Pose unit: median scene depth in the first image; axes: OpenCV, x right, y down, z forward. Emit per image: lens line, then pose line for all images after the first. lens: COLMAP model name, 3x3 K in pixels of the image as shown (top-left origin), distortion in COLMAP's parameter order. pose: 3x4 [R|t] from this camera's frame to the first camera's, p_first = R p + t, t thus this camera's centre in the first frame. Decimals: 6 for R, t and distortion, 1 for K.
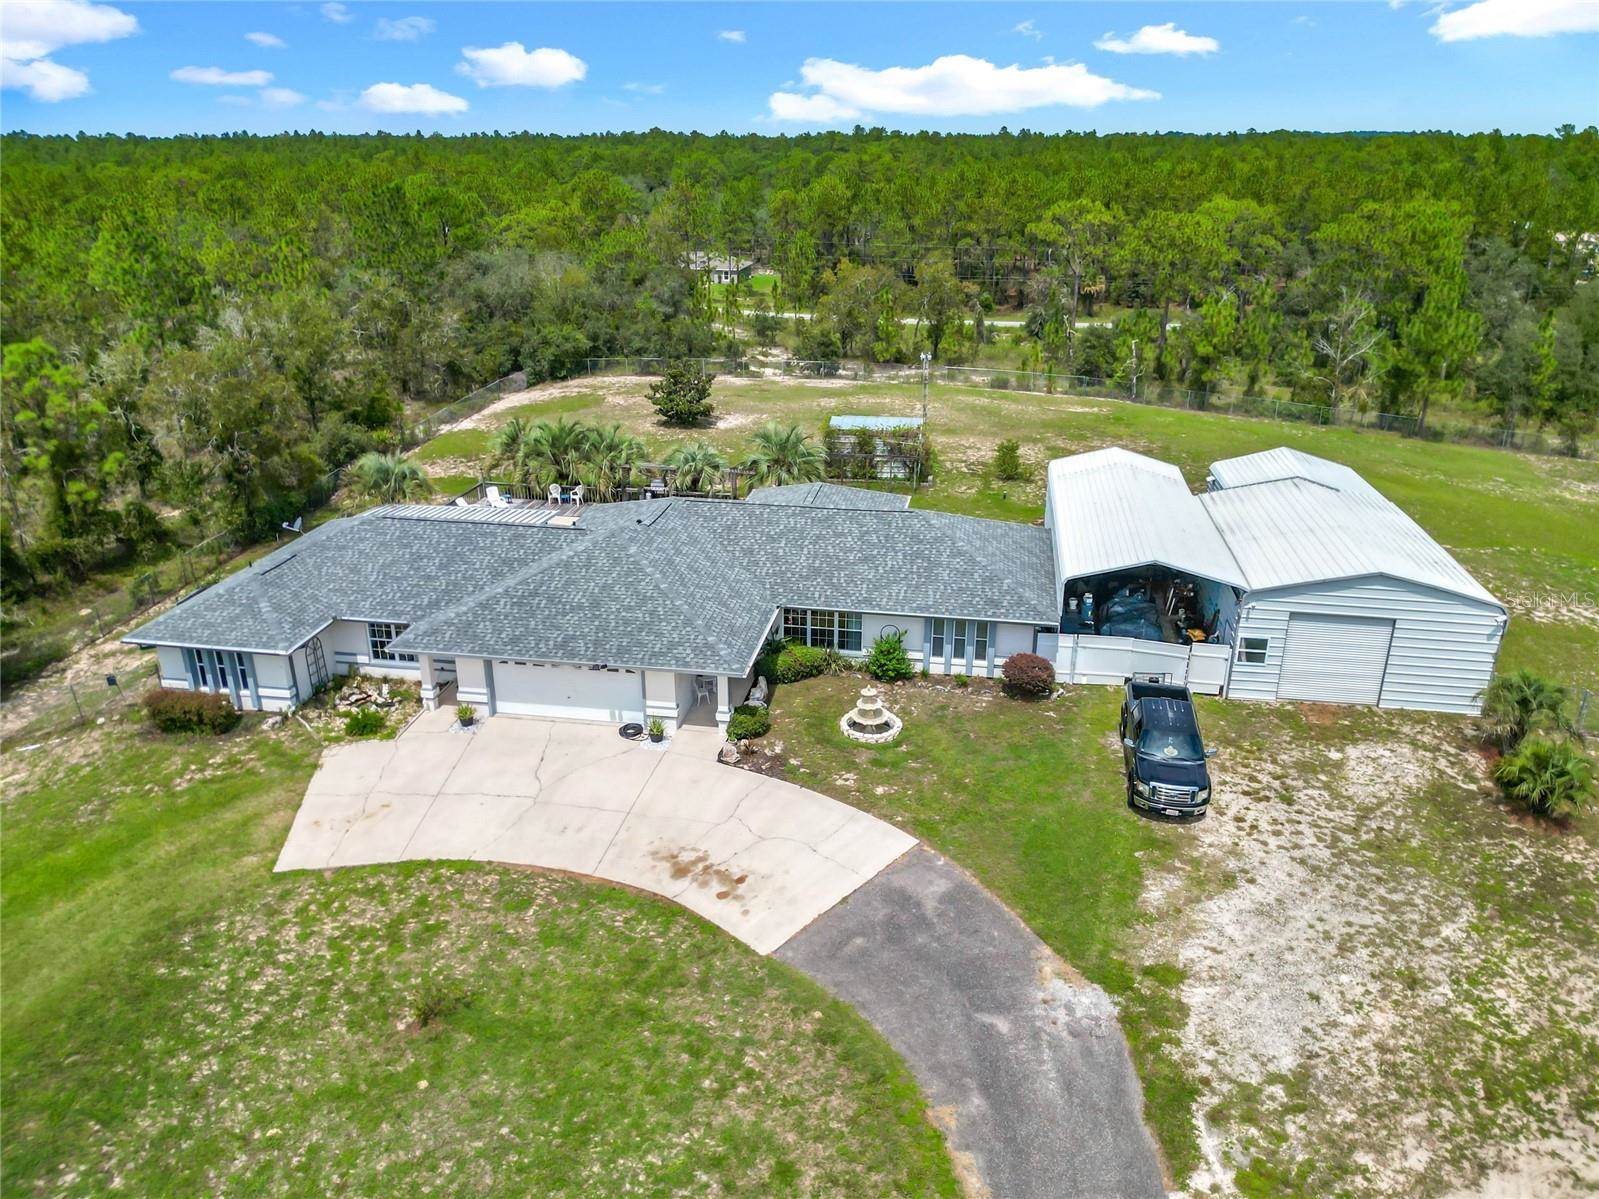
lens RADIAL K [[1117.9, 0, 799.5], [0, 1117.9, 599.5], [0, 0, 1]] dist [0.062907, -0.091565]
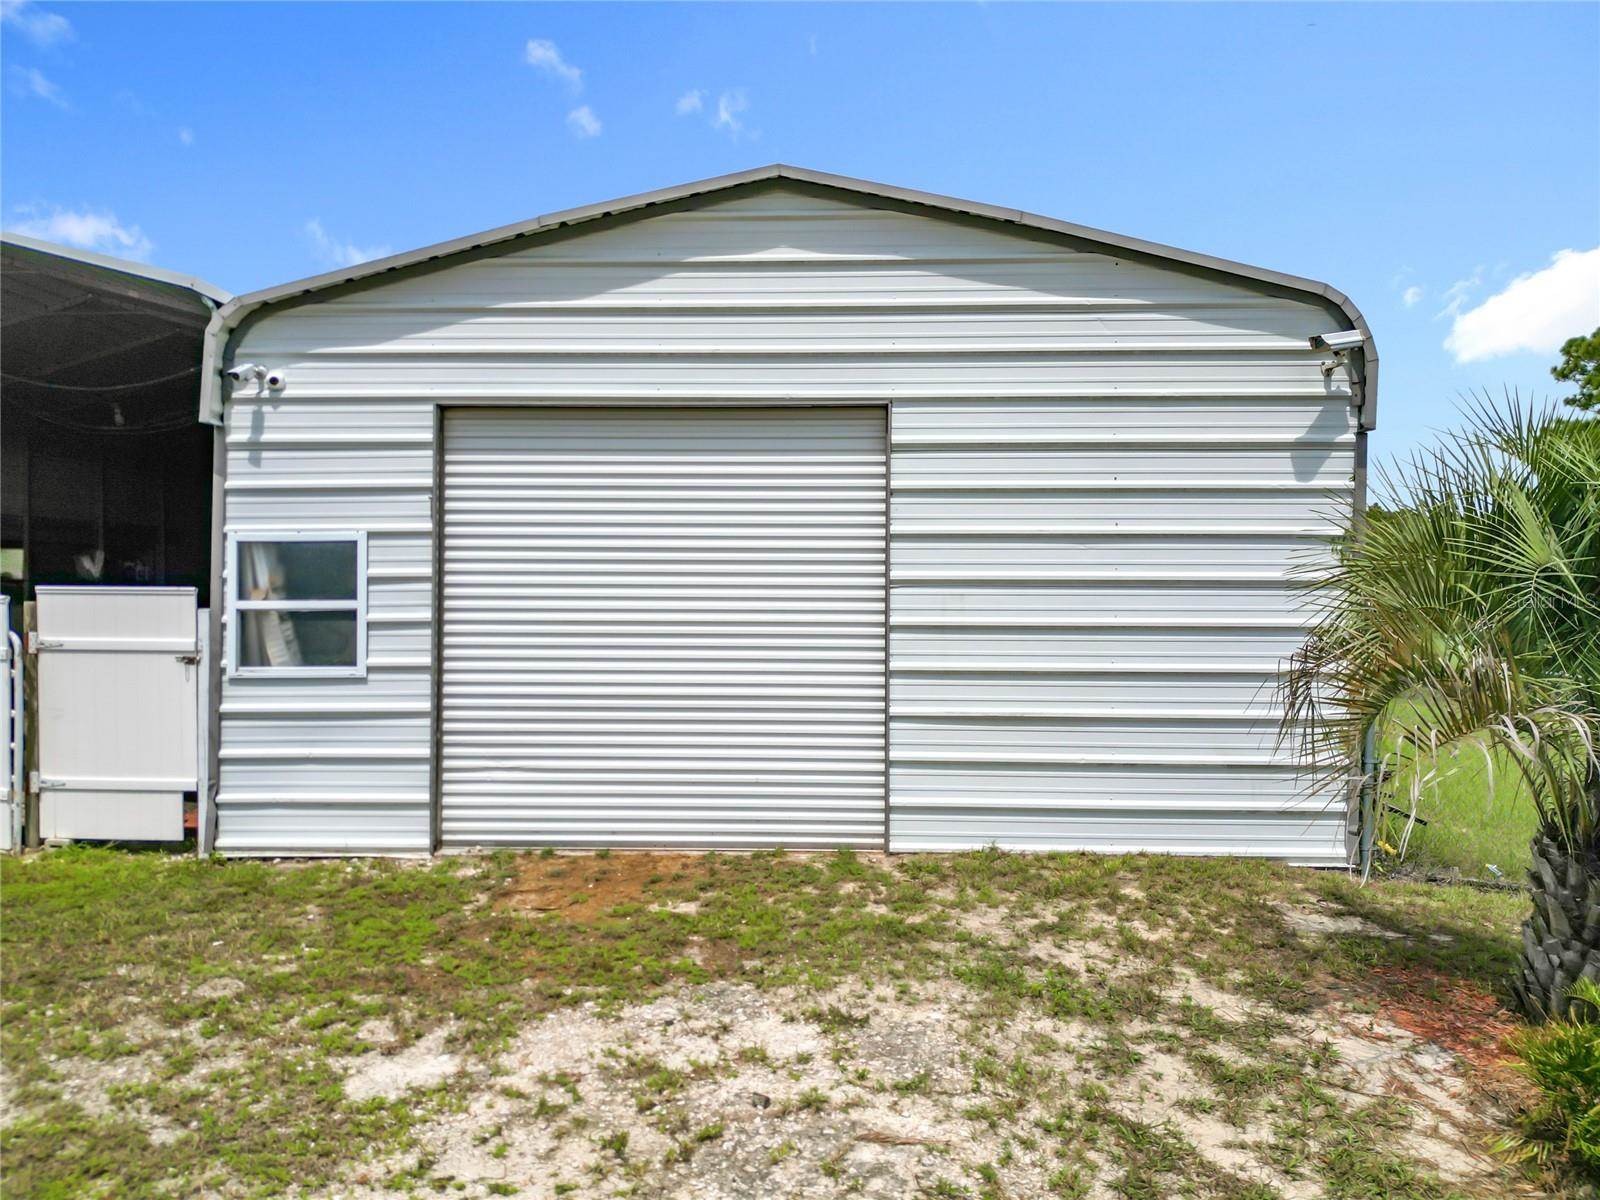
lens RADIAL K [[1118.6, 0, 800.0], [0, 1118.6, 600.0], [0, 0, 1]] dist [0.062907, -0.091565]
pose [[0.990798, 0.006748, 0.135178, 0.511741], [0.044284, 0.927622, -0.370885, 0.140400], [-0.127897, 0.373459, 0.918788, 0.867639]]
